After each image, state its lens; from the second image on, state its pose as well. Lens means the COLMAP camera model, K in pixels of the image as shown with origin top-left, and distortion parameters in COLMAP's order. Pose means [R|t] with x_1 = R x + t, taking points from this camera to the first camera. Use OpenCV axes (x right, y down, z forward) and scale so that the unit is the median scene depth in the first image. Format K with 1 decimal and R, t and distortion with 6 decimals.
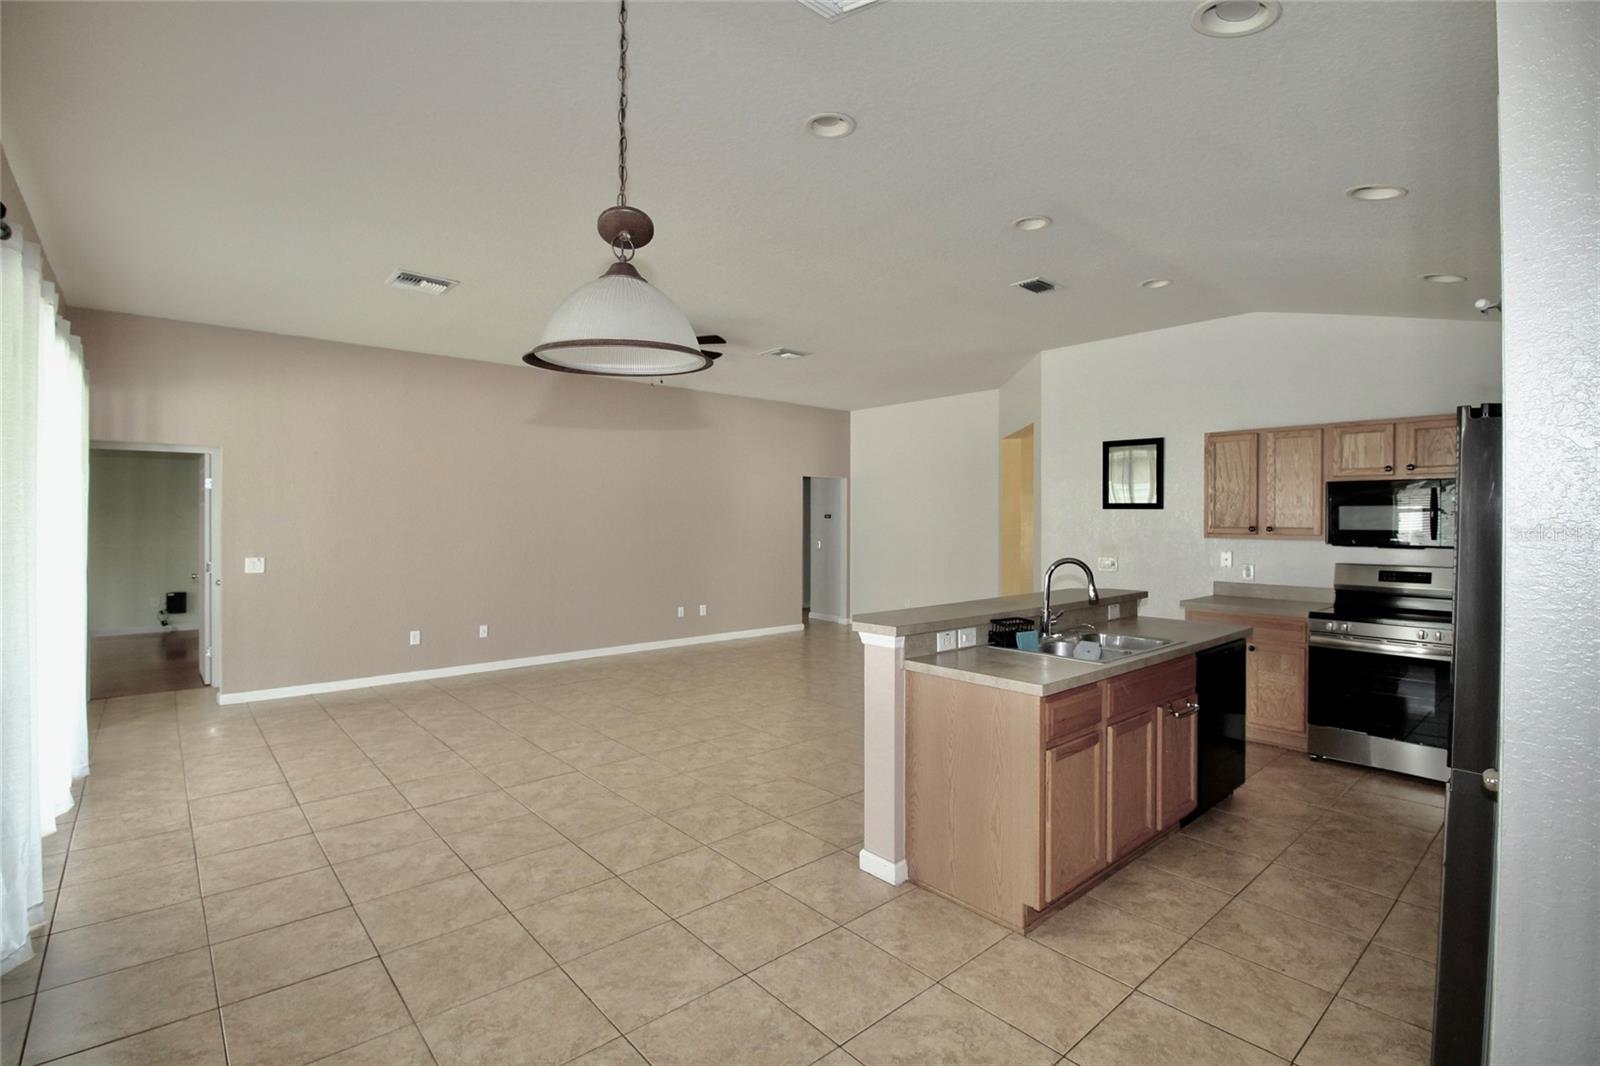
lens RADIAL K [[740.1, 0, 801.2], [0, 740.1, 520.5], [0, 0, 1]] dist [0.000323, -0.013254]
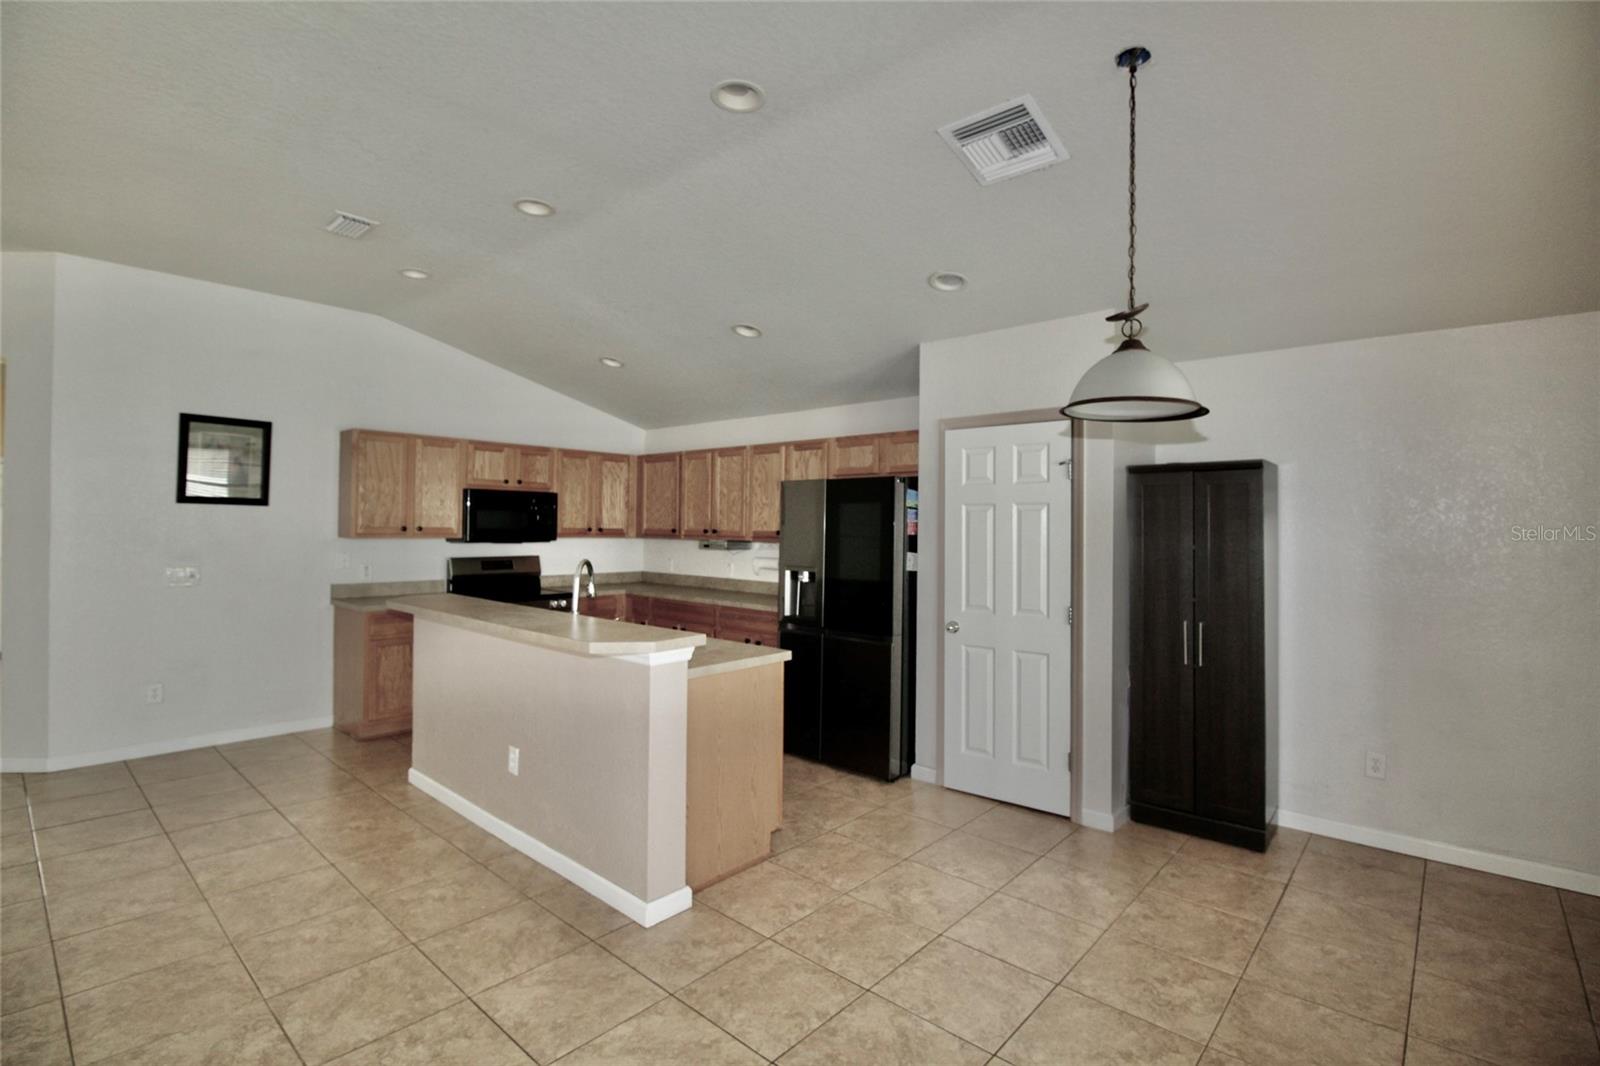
lens RADIAL K [[740.1, 0, 801.2], [0, 740.1, 520.5], [0, 0, 1]] dist [0.000323, -0.013254]
pose [[-0.121683, 0.003727, 0.992562, -0.489842], [-0.010683, 0.999930, -0.005064, -0.001066], [-0.992512, -0.011219, -0.121635, 0.571751]]
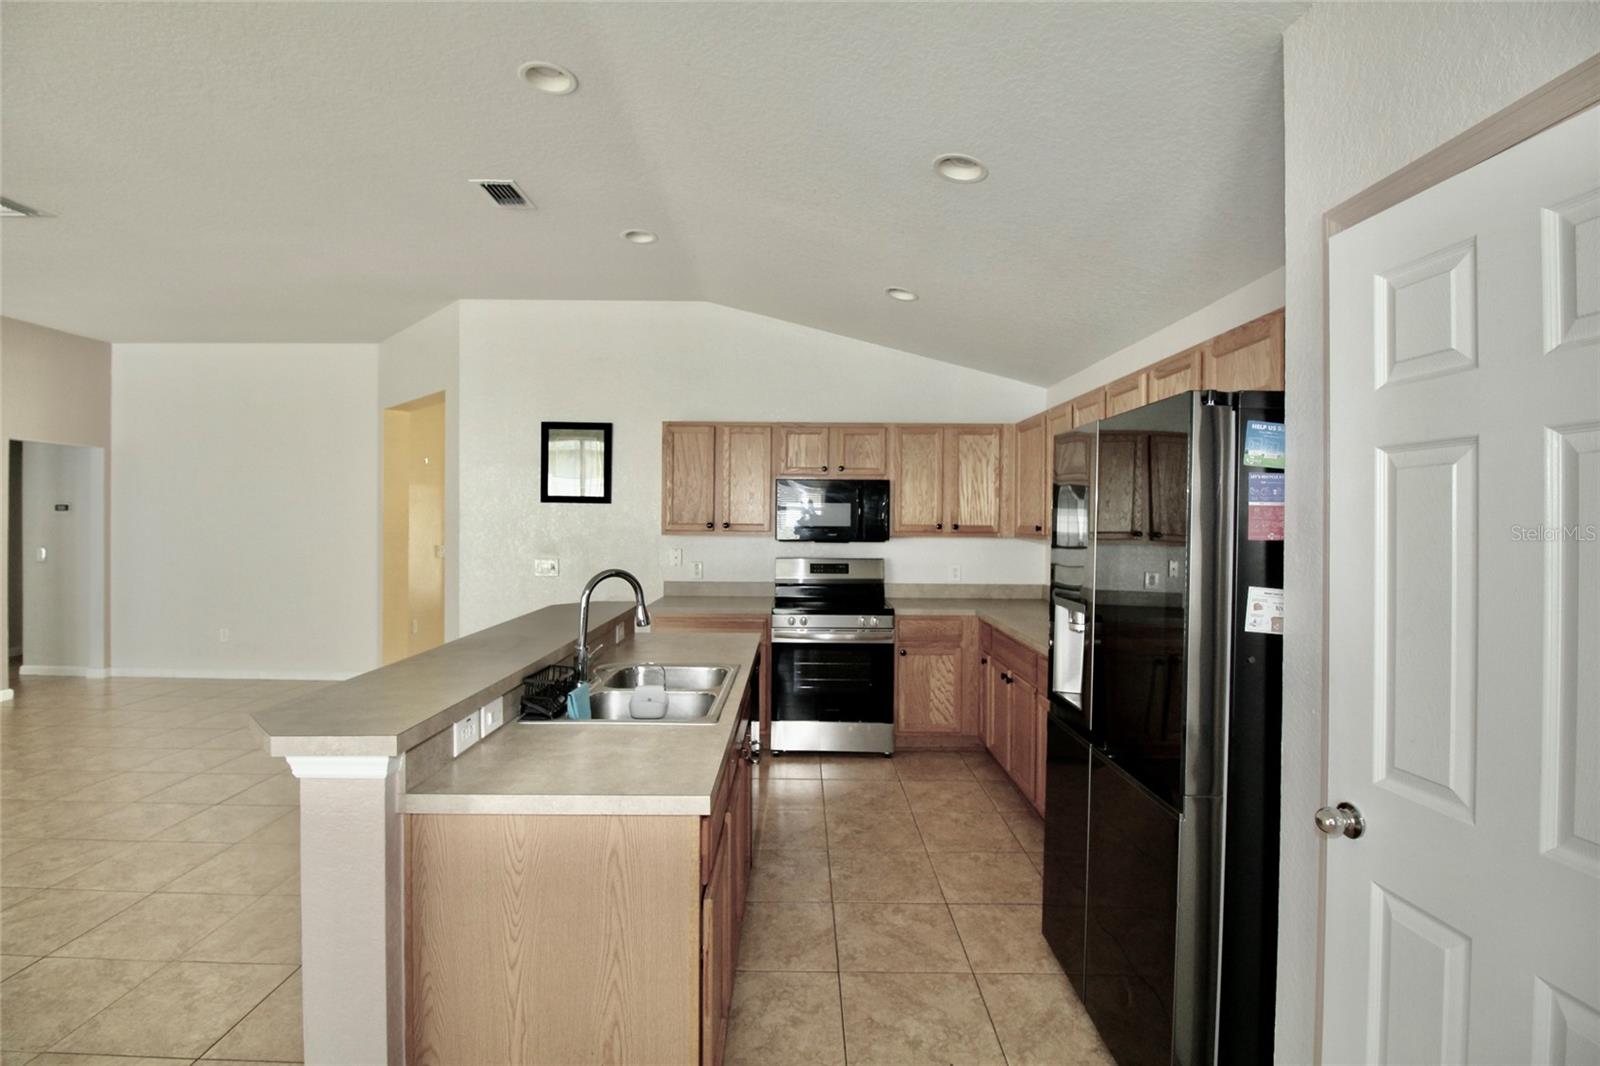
lens RADIAL K [[740.1, 0, 801.2], [0, 740.1, 520.5], [0, 0, 1]] dist [0.000323, -0.013254]
pose [[0.658469, -0.000959, 0.752608, -0.034538], [-0.003582, 0.999984, 0.004408, 0.000382], [-0.752600, -0.005598, 0.658455, 0.278284]]
